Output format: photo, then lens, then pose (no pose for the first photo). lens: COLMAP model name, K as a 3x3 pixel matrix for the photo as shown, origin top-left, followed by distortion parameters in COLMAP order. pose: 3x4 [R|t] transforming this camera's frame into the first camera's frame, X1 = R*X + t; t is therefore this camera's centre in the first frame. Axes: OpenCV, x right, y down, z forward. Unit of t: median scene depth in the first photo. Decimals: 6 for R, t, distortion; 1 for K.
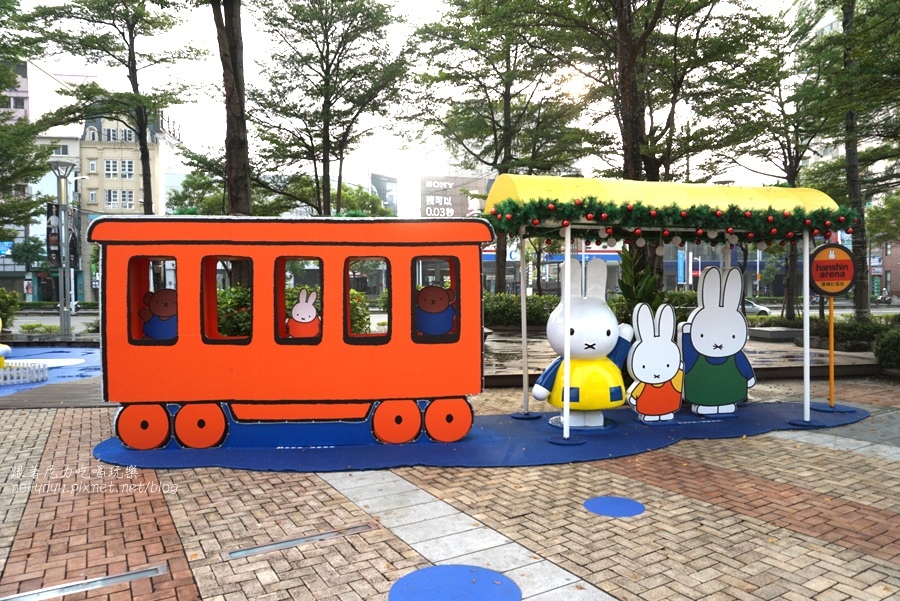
lens RADIAL K [[596.1, 0, 452.0], [0, 596.1, 300.1], [0, 0, 1]] dist [-0.038087, 0.024005]
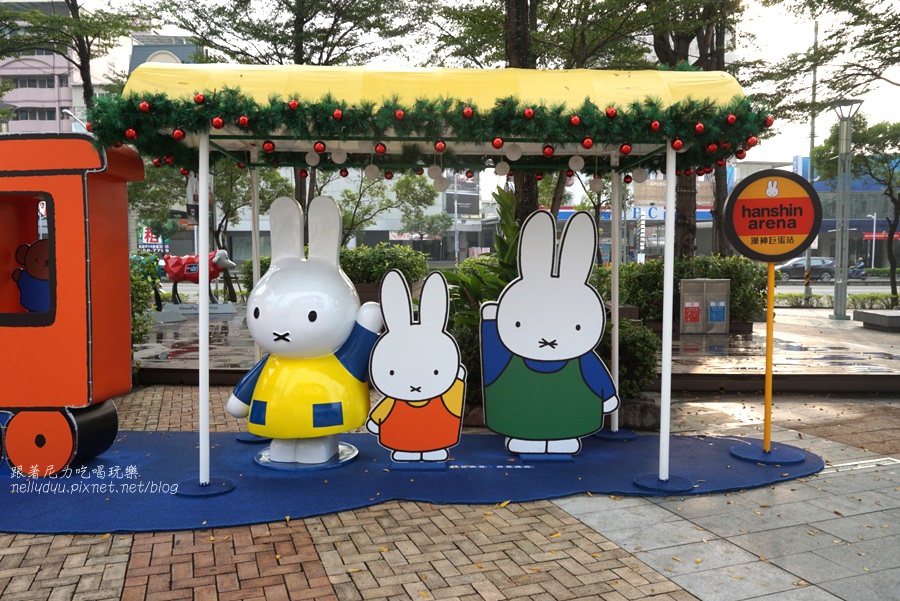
lens RADIAL K [[699.9, 0, 448.4], [0, 699.9, 300.2], [0, 0, 1]] dist [-0.017422, -0.004989]
pose [[0.982224, 0.018916, -0.186757, 0.507997], [-0.010399, 0.998865, 0.046483, 0.002749], [0.187425, -0.043714, 0.981306, 0.298821]]
